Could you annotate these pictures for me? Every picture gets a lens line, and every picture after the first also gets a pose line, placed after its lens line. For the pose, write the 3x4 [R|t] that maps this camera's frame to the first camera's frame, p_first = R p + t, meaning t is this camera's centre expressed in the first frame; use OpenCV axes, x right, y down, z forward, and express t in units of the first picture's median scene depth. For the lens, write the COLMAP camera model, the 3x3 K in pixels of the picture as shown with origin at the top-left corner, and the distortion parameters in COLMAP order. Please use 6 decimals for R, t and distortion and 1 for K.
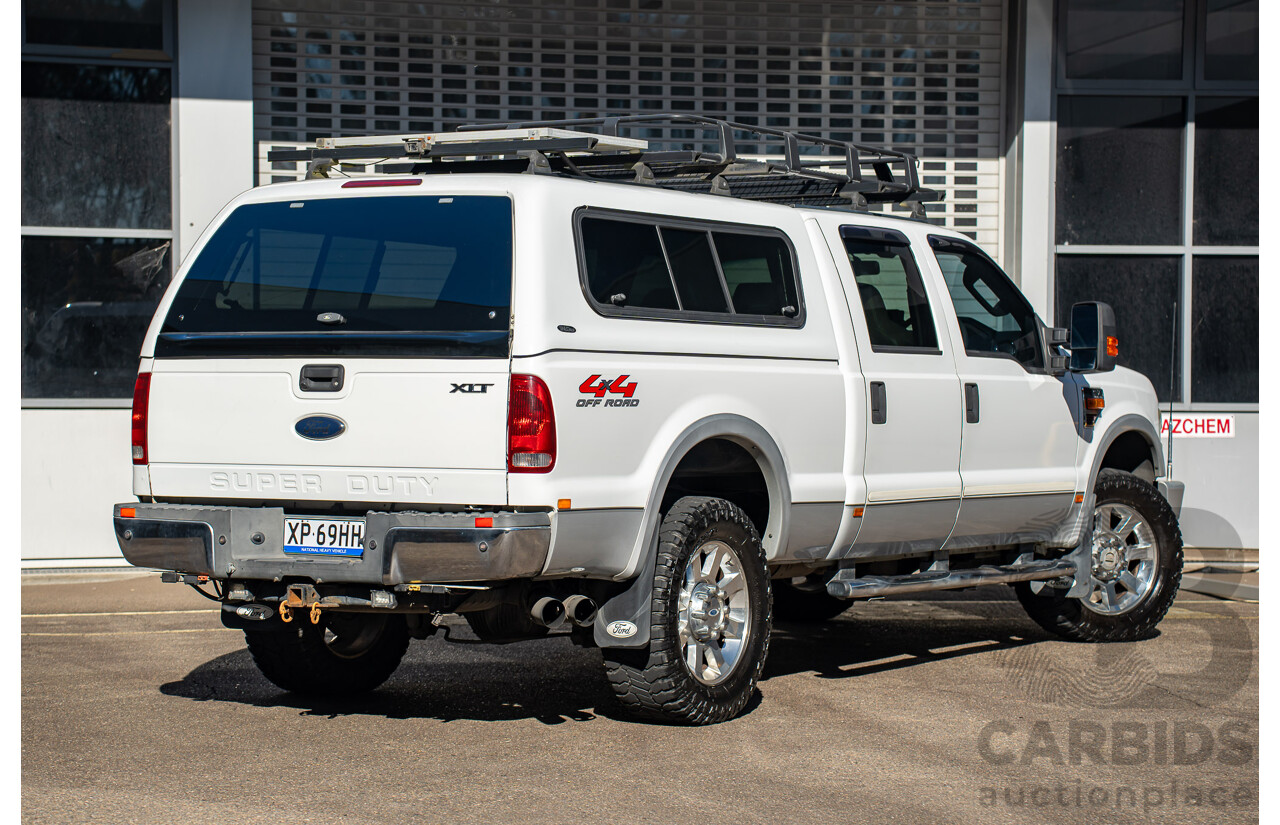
lens RADIAL K [[3133.6, 0, 635.7], [0, 3133.6, 409.7], [0, 0, 1]] dist [0.711768, 0.060778]
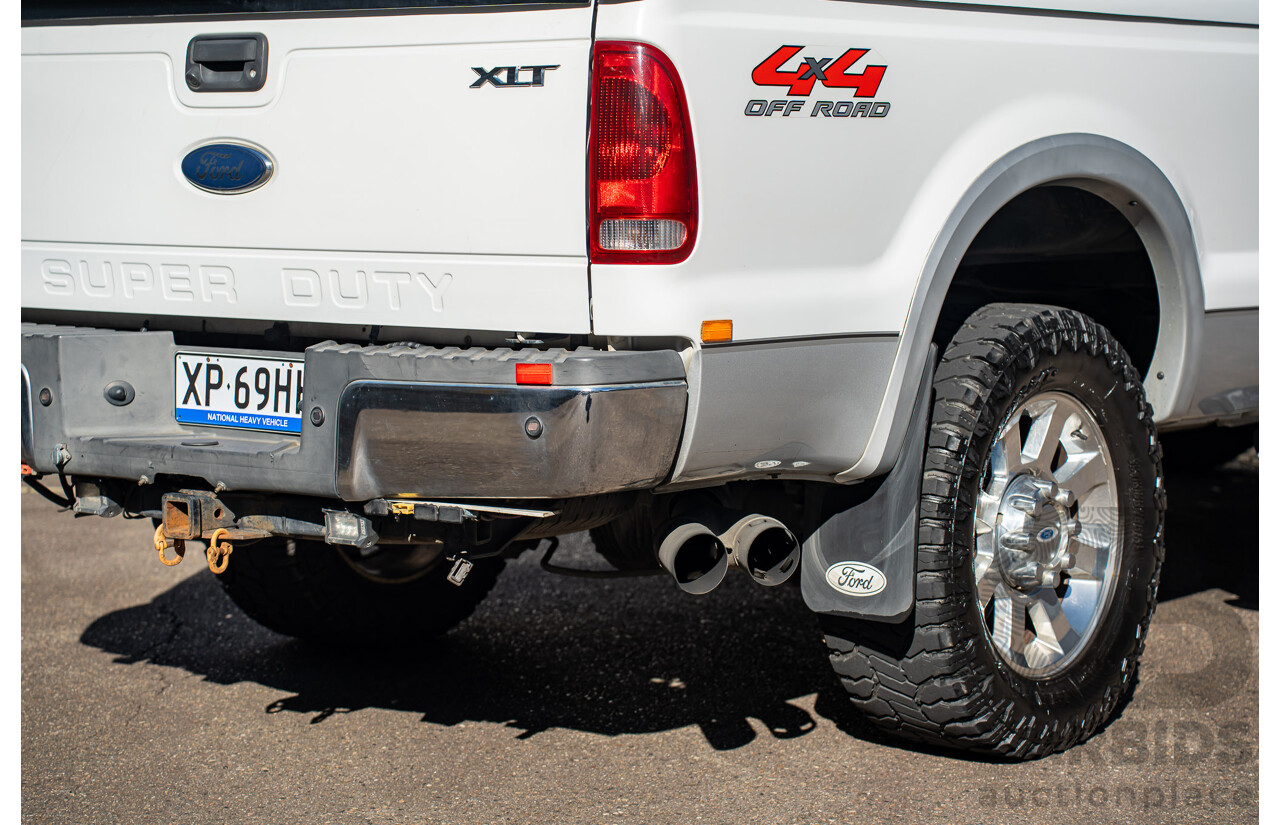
lens RADIAL K [[2617.6, 0, 636.4], [0, 2617.6, 413.2], [0, 0, 1]] dist [0.599321, 0.512524]
pose [[0.992791, 0.000113, -0.119862, 0.010956], [0.009789, 0.996583, 0.082016, 0.010128], [0.119462, -0.082598, 0.989397, 0.595303]]
